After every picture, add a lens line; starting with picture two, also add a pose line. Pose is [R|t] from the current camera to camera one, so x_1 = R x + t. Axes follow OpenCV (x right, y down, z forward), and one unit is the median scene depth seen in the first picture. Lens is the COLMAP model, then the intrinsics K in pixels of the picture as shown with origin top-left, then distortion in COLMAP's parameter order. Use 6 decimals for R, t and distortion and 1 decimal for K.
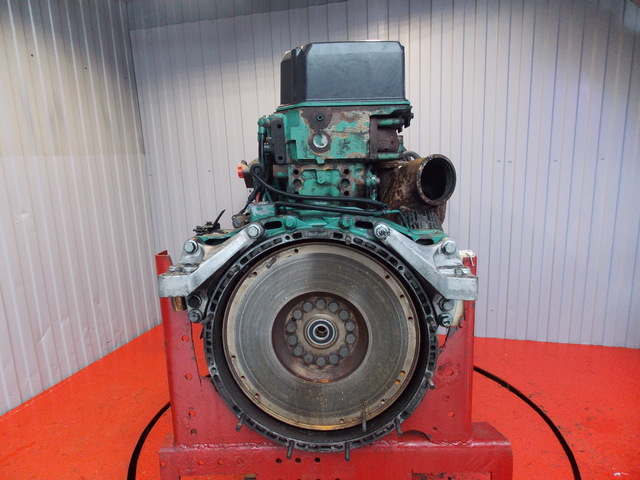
lens RADIAL K [[428.8, 0, 321.0], [0, 428.8, 236.4], [0, 0, 1]] dist [0.003951, 0.001646]
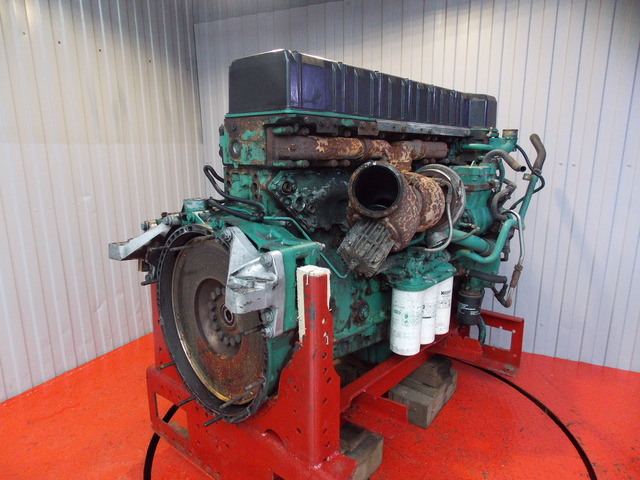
lens RADIAL K [[428.8, 0, 319.2], [0, 428.8, 236.8], [0, 0, 1]] dist [0.003951, 0.001646]
pose [[0.983448, 0.067592, -0.168113, 0.075484], [-0.062326, 0.997391, 0.036411, -0.023799], [0.170135, -0.025331, 0.985095, 0.013394]]
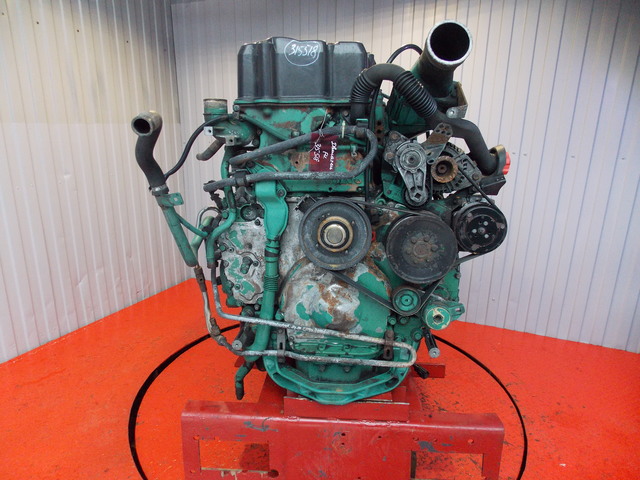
lens RADIAL K [[428.8, 0, 319.7], [0, 428.8, 237.8], [0, 0, 1]] dist [0.003951, 0.001646]
pose [[0.989710, 0.087178, -0.113461, 0.101173], [-0.077890, 0.993427, 0.083878, -0.030111], [0.120028, -0.074177, 0.989995, -0.051451]]
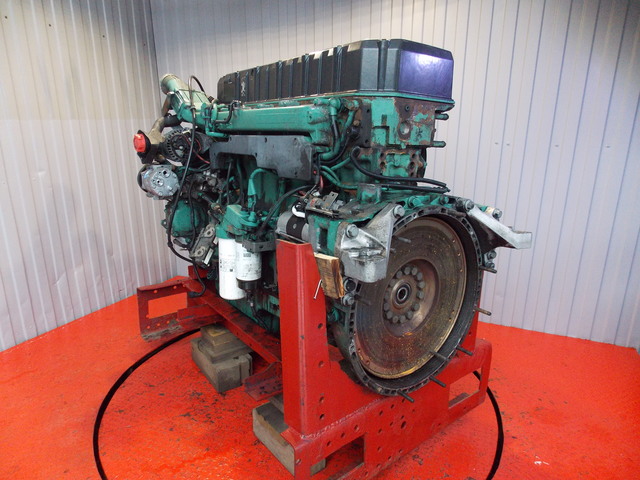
lens RADIAL K [[428.8, 0, 318.5], [0, 428.8, 237.5], [0, 0, 1]] dist [0.003951, 0.001646]
pose [[0.989250, 0.075784, -0.125066, 0.156788], [-0.064886, 0.993914, 0.089025, -0.024941], [0.131051, -0.079953, 0.988146, -0.025279]]
